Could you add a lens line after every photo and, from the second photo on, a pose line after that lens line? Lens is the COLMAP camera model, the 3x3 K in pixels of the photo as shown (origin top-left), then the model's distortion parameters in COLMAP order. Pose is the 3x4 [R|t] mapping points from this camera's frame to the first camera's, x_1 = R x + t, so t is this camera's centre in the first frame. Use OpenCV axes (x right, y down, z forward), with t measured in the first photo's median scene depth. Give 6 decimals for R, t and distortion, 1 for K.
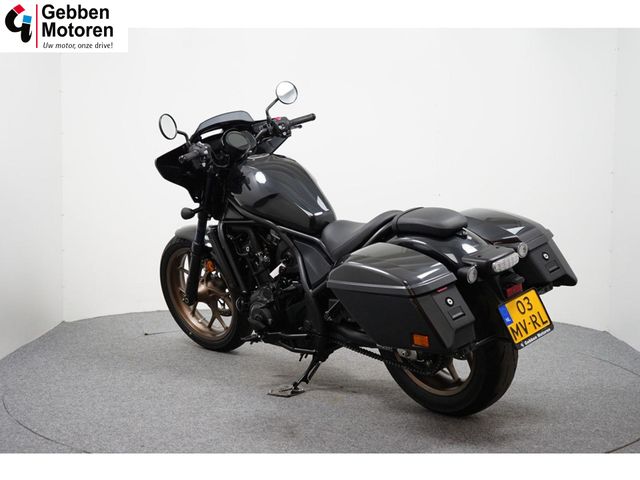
lens RADIAL K [[991.8, 0, 319.4], [0, 991.8, 239.0], [0, 0, 1]] dist [-0.004711, 0.000000]
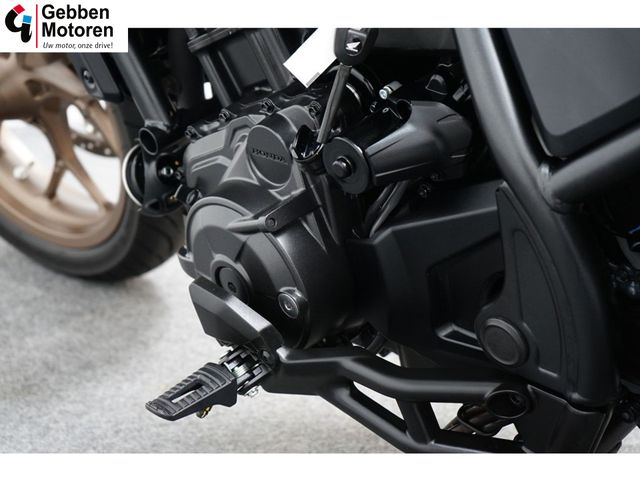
lens RADIAL K [[1206.3, 0, 320.1], [0, 1206.3, 240.3], [0, 0, 1]] dist [-0.075540, 0.000000]
pose [[0.998855, -0.041820, 0.023238, -0.049442], [0.032972, 0.953679, 0.299012, 0.001075], [-0.034666, -0.297904, 0.953966, 0.776288]]
